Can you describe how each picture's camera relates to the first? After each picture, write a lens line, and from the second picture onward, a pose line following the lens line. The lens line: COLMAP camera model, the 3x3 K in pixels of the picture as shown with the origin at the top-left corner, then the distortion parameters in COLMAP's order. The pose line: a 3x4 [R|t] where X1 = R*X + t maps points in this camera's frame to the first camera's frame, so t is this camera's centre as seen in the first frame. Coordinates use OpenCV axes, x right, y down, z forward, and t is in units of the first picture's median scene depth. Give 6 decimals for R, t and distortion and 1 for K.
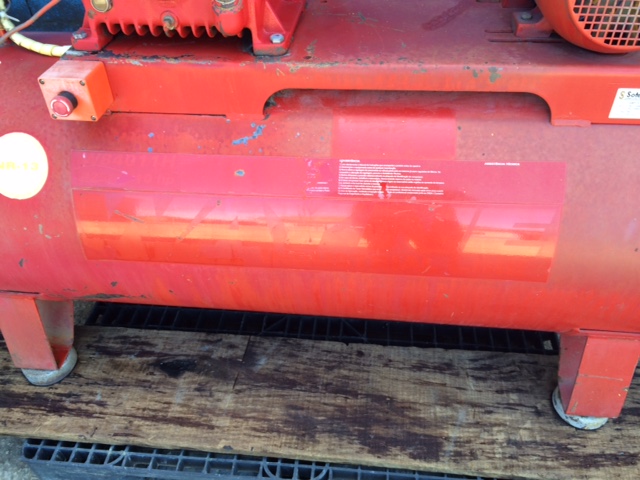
lens RADIAL K [[552.3, 0, 318.7], [0, 552.3, 240.5], [0, 0, 1]] dist [0.068235, -0.095321]
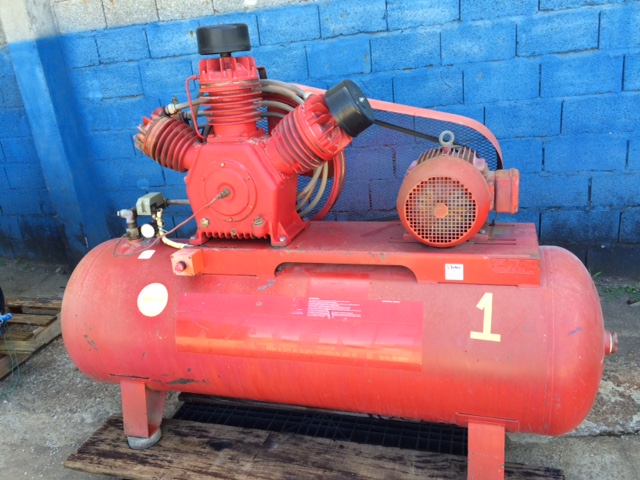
lens RADIAL K [[552.3, 0, 320.4], [0, 552.3, 240.9], [0, 0, 1]] dist [0.068235, -0.095321]
pose [[0.980591, 0.009639, -0.195827, 0.423643], [-0.084071, 0.922983, -0.375547, 0.364376], [0.177125, 0.384721, 0.905879, -0.753857]]
